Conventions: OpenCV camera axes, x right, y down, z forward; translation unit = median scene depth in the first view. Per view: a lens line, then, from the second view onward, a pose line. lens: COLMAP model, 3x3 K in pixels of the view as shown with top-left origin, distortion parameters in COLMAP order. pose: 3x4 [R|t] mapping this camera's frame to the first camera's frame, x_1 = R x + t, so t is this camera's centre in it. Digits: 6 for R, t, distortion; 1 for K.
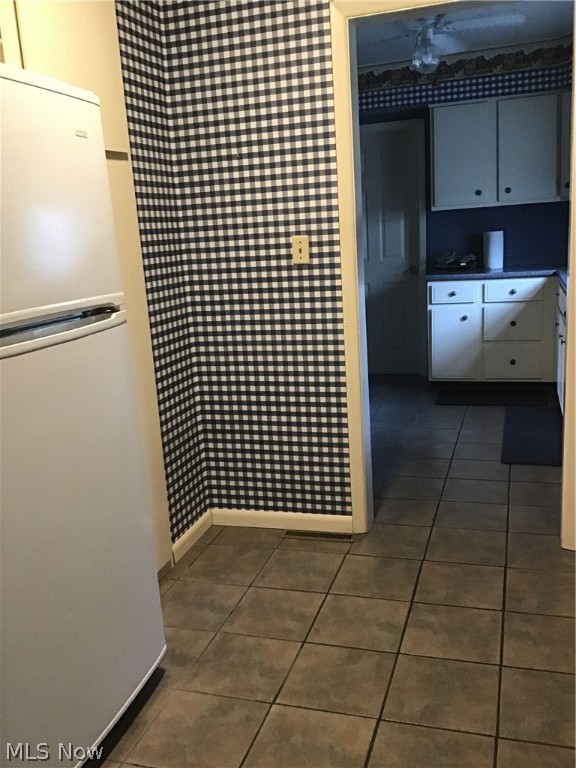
lens RADIAL K [[687.3, 0, 283.1], [0, 687.3, 386.9], [0, 0, 1]] dist [0.125418, -0.267433]
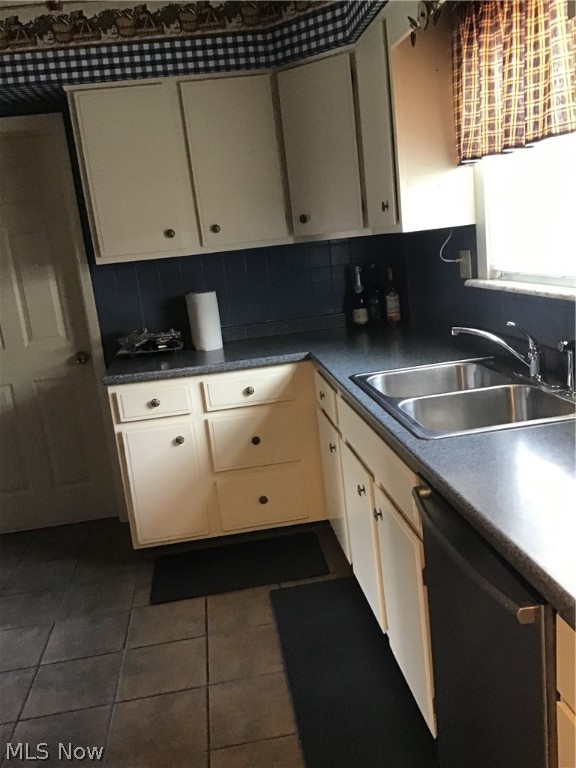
lens RADIAL K [[687.3, 0, 283.1], [0, 687.3, 386.9], [0, 0, 1]] dist [0.125418, -0.267433]
pose [[0.902011, -0.126668, 0.412712, 0.103441], [0.143558, 0.989591, -0.010034, -0.126383], [-0.407145, 0.068299, 0.910806, 0.418758]]
